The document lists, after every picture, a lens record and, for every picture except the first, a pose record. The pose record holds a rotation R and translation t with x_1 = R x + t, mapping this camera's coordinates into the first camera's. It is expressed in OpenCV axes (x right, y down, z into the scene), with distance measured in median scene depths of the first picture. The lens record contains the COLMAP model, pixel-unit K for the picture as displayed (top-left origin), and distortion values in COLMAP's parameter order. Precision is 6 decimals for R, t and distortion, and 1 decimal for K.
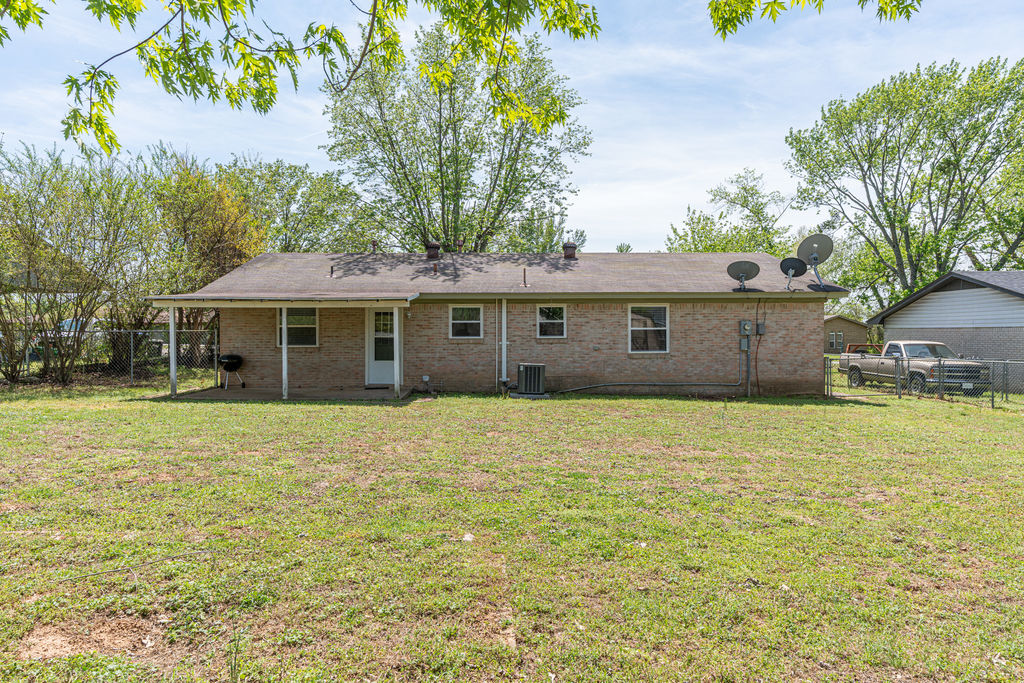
lens RADIAL K [[650.4, 0, 512.0], [0, 650.4, 341.5], [0, 0, 1]] dist [0.002290, 0.001318]
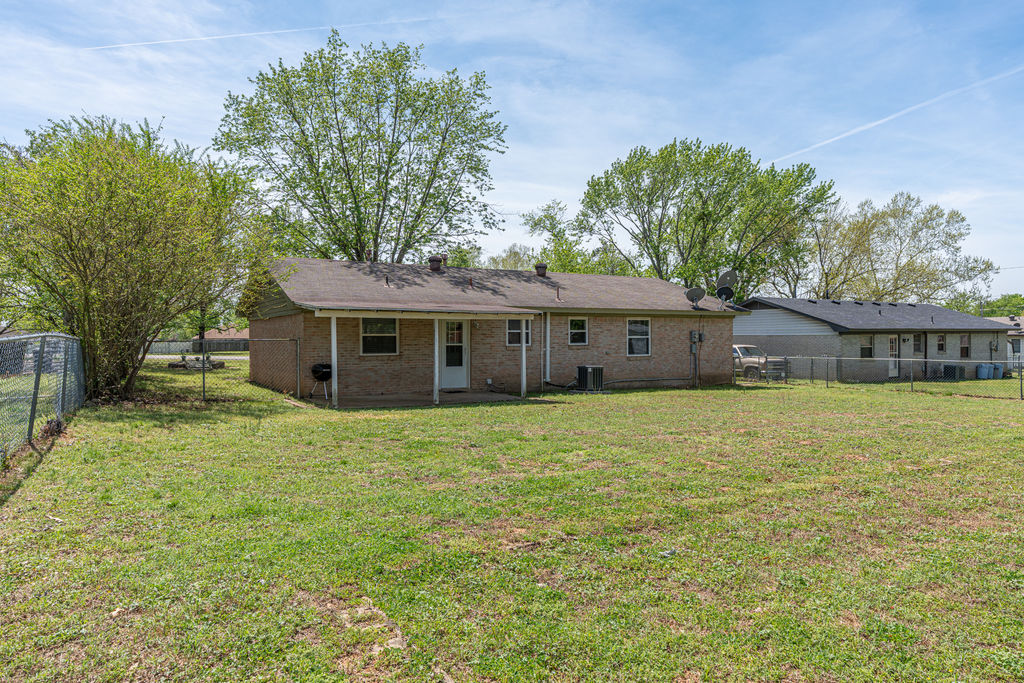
lens RADIAL K [[650.4, 0, 512.0], [0, 650.4, 341.5], [0, 0, 1]] dist [0.002290, 0.001318]
pose [[0.872261, -0.003679, 0.489027, -0.643080], [0.004883, 0.999987, -0.001187, -0.010758], [-0.489016, 0.003423, 0.872268, -0.001314]]
